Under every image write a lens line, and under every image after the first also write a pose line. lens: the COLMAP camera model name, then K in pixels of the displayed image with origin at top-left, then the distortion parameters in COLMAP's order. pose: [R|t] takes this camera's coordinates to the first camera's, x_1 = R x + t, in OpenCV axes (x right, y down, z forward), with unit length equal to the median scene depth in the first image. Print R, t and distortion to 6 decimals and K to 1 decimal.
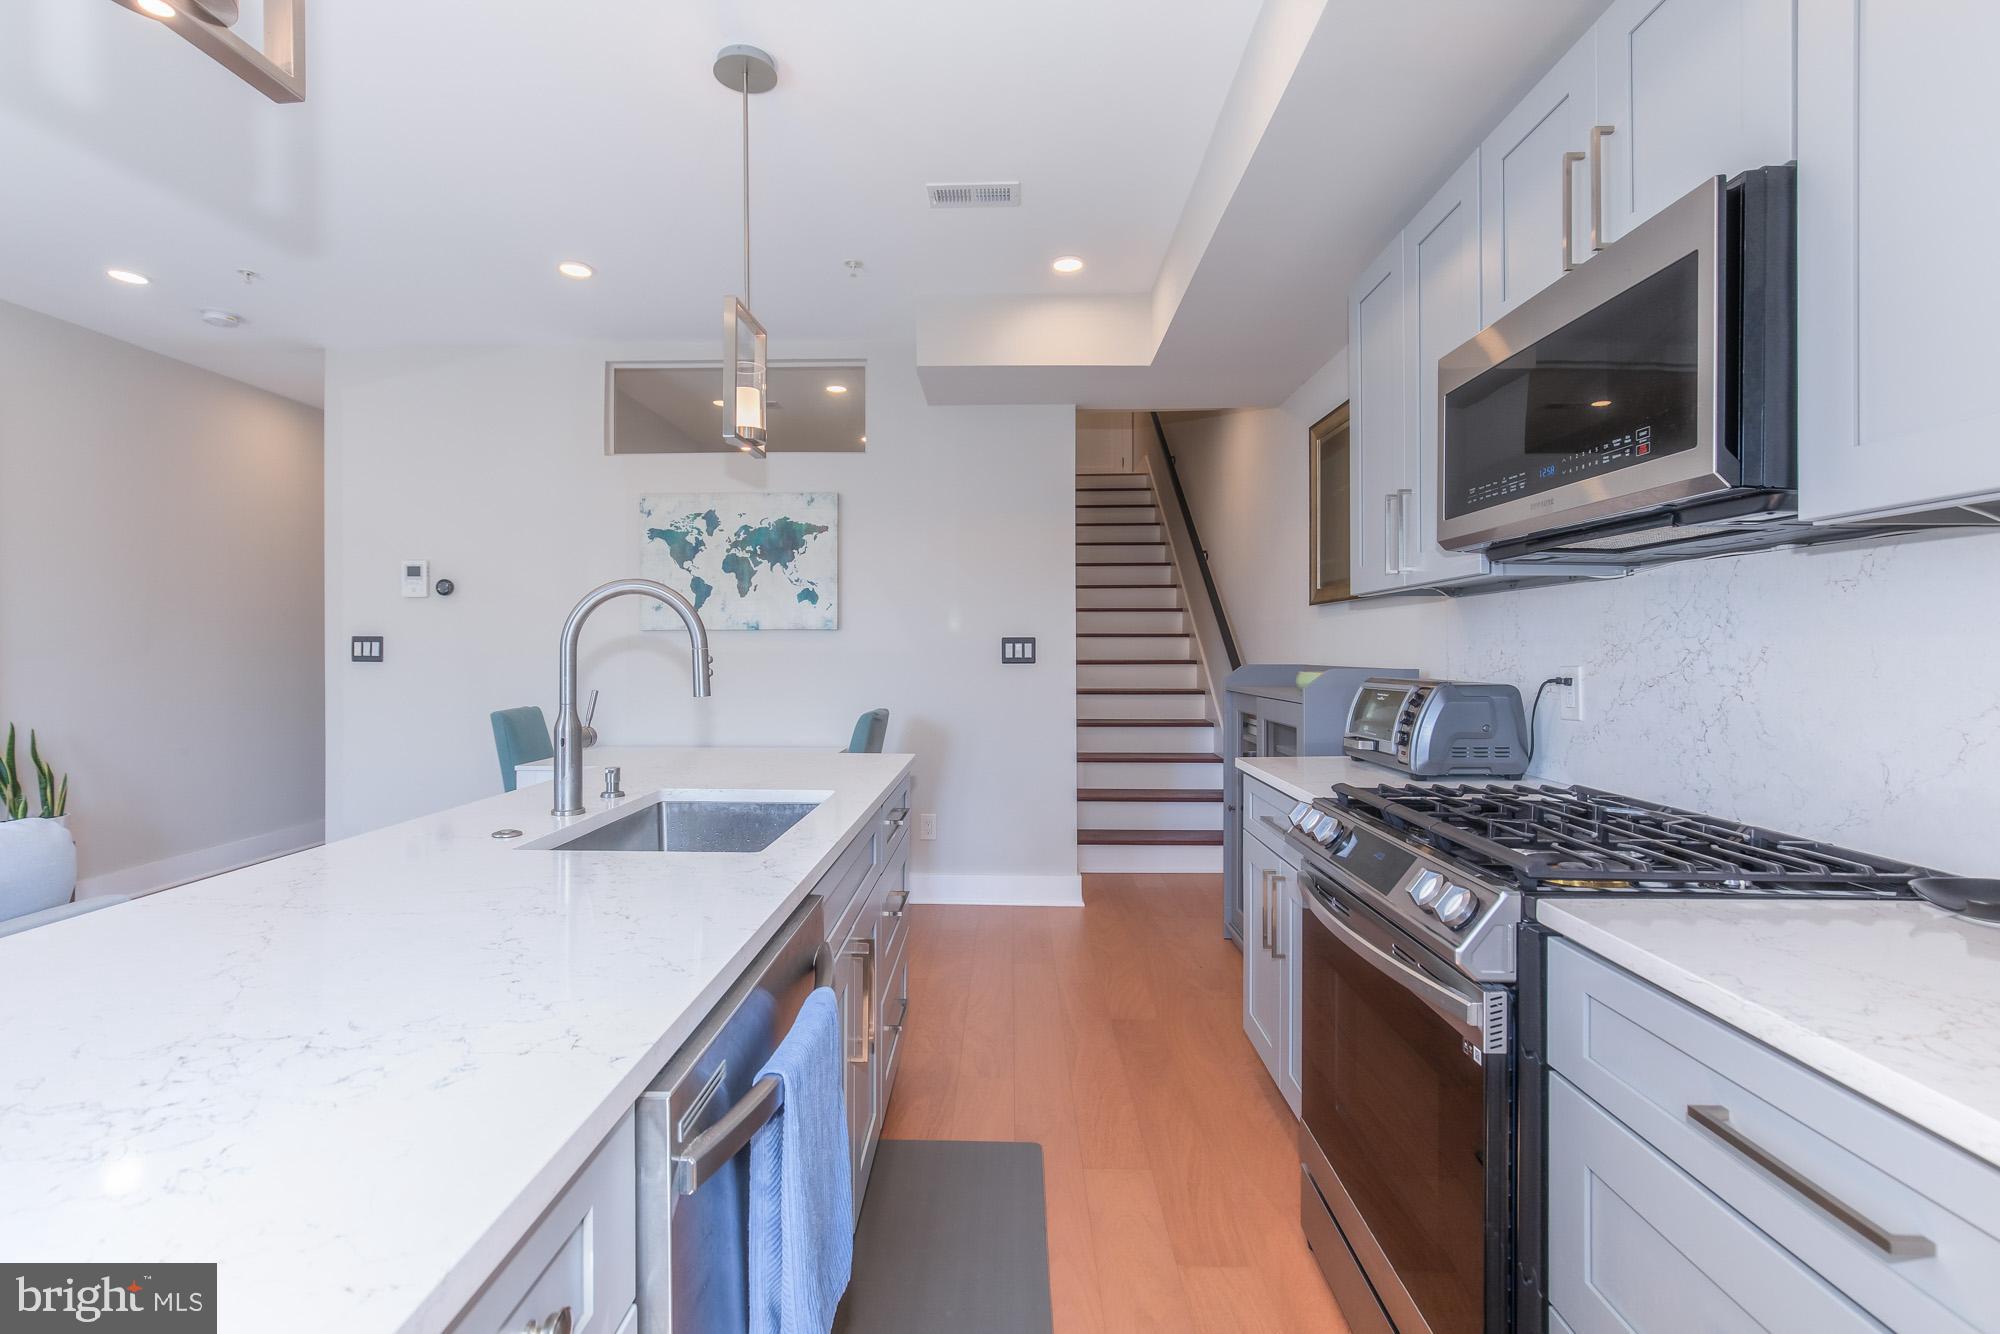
lens RADIAL K [[911.7, 0, 981.6], [0, 911.7, 646.5], [0, 0, 1]] dist [-0.016150, 0.005667]
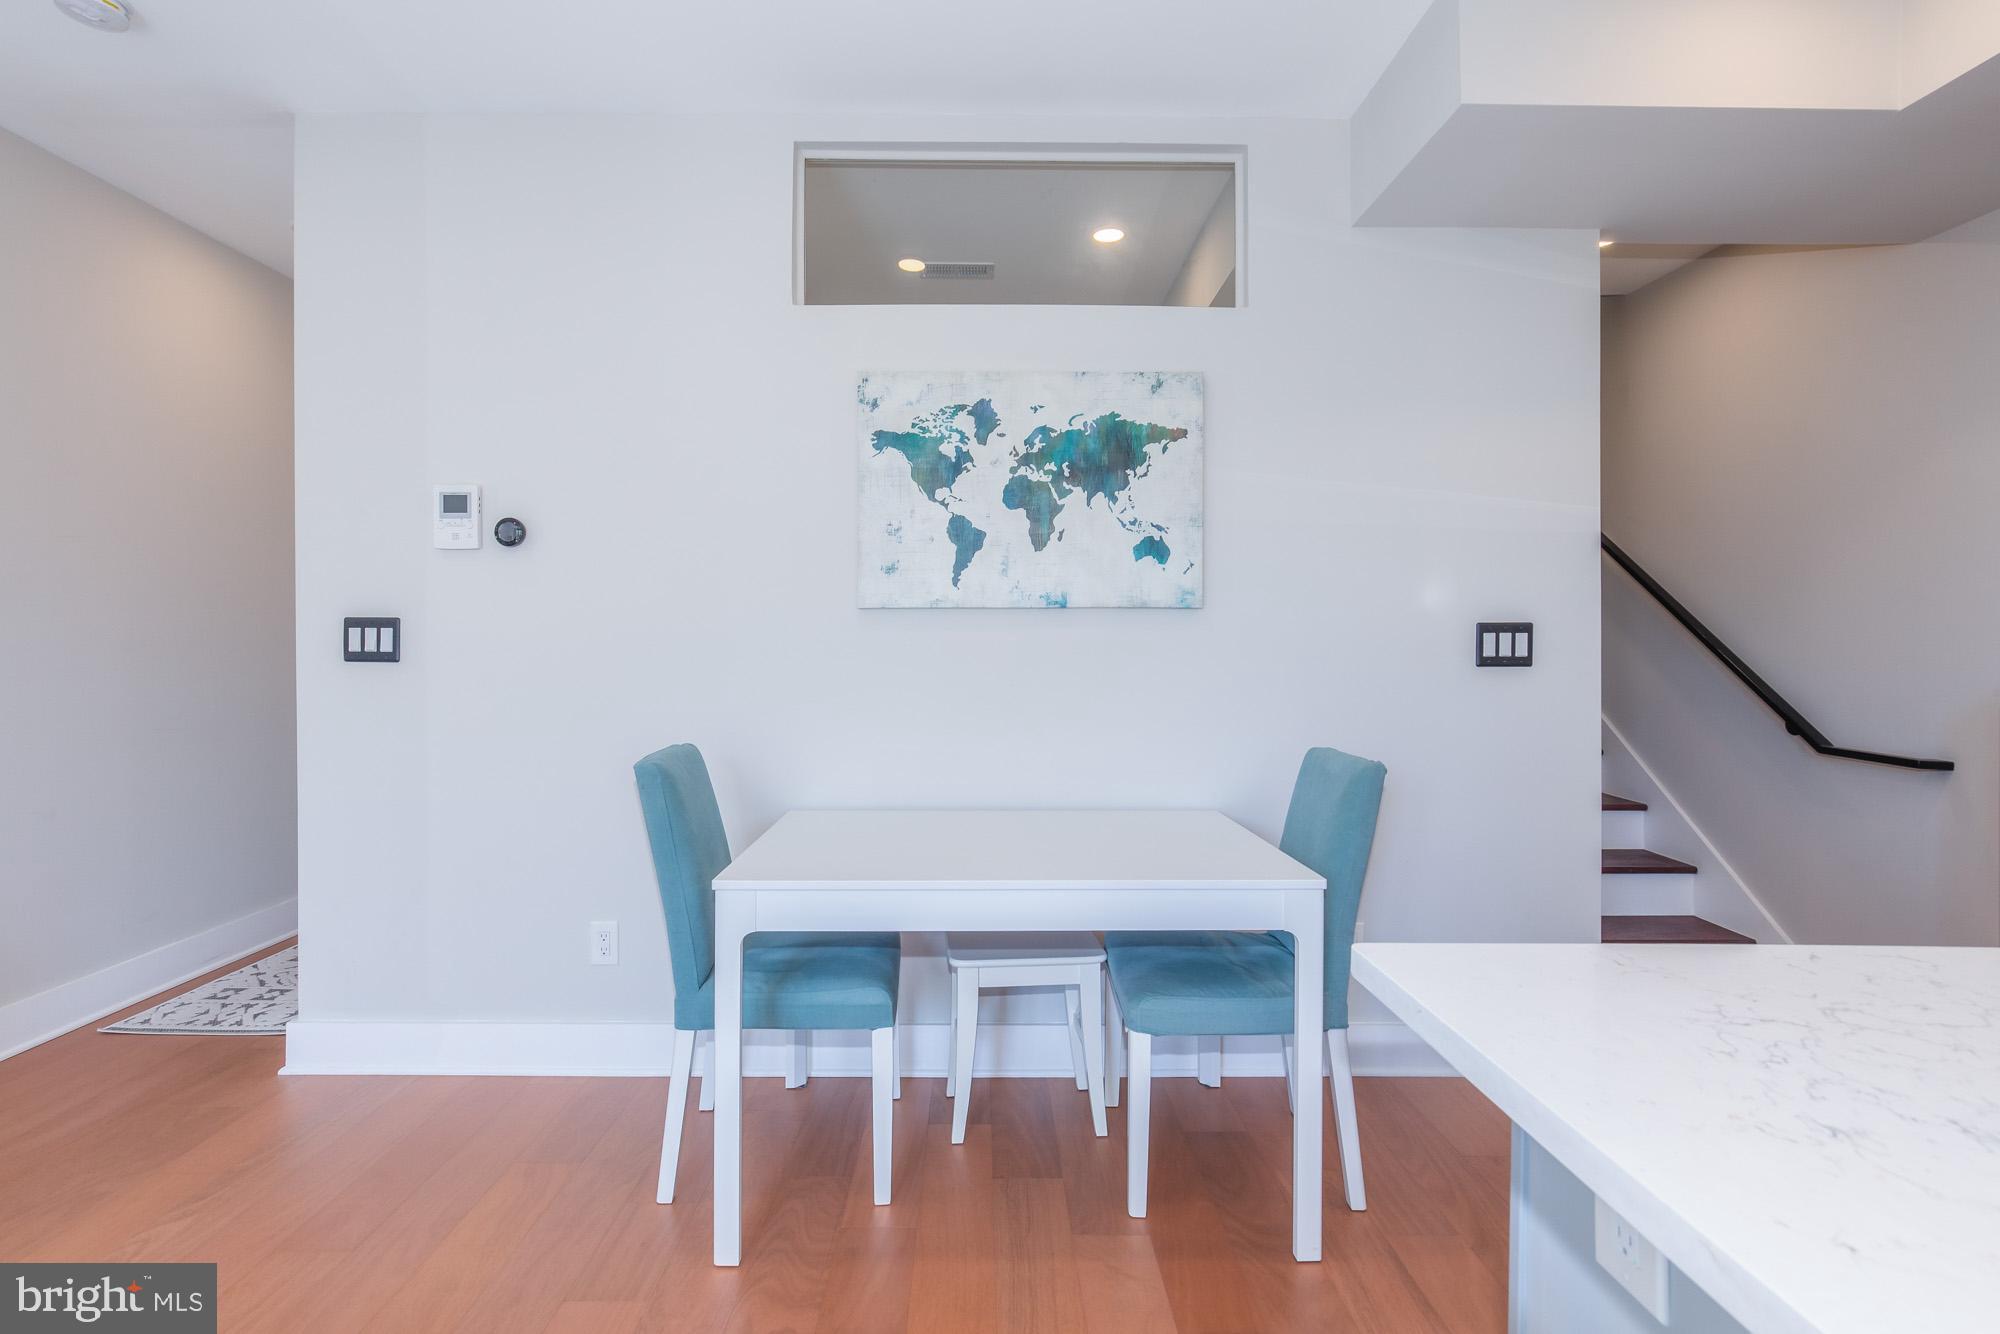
lens RADIAL K [[911.7, 0, 981.6], [0, 911.7, 646.5], [0, 0, 1]] dist [-0.016150, 0.005667]
pose [[0.999567, 0.001873, 0.029373, -0.314995], [-0.002103, 0.999967, 0.007803, 0.001767], [-0.029357, -0.007861, 0.999538, 0.423196]]
